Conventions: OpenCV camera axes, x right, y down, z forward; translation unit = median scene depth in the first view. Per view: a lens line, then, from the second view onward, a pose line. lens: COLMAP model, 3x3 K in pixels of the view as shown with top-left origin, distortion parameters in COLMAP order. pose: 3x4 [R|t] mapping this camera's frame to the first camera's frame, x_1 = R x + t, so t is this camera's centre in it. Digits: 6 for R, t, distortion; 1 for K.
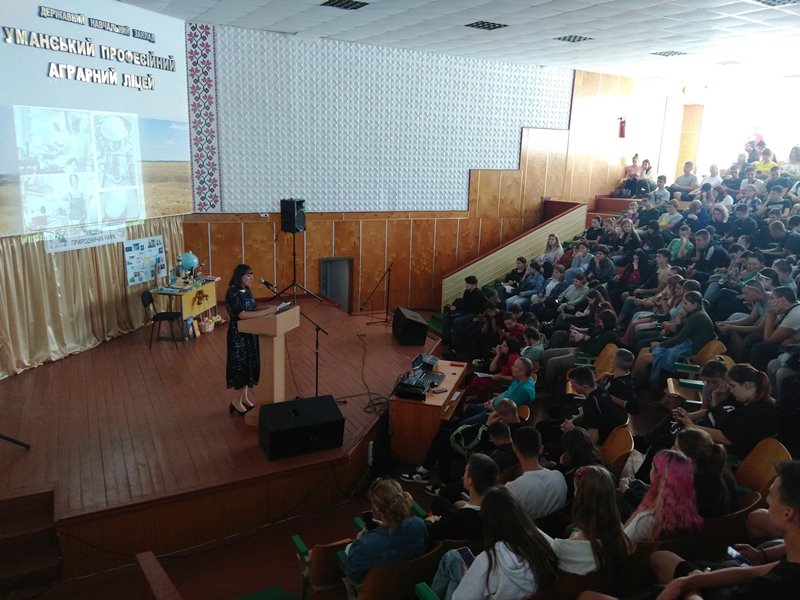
lens RADIAL K [[612.5, 0, 396.1], [0, 612.5, 303.5], [0, 0, 1]] dist [0.101714, -0.173365]
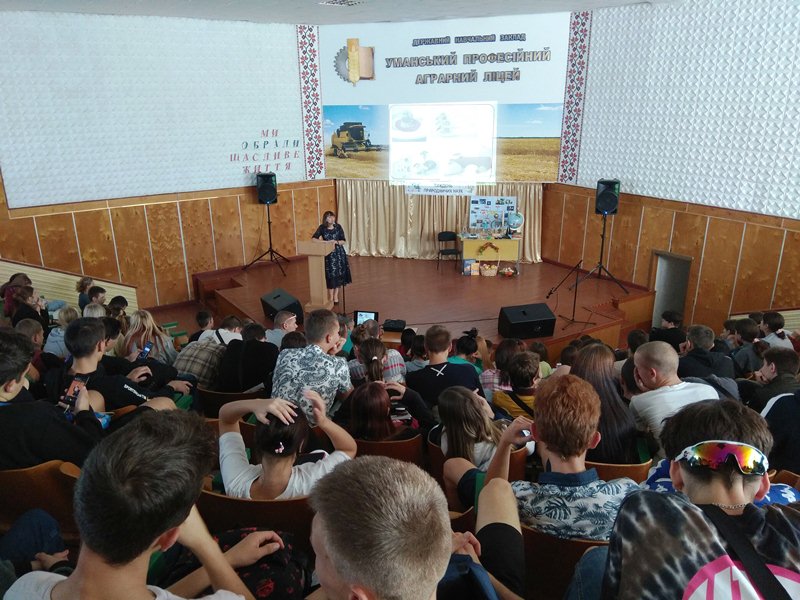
lens RADIAL K [[612.5, 0, 396.1], [0, 612.5, 303.5], [0, 0, 1]] dist [0.101714, -0.173365]
pose [[0.091016, 0.297321, -0.950429, 0.860192], [-0.218838, 0.937033, 0.272174, -0.195590], [0.971507, 0.183218, 0.150350, 0.616312]]
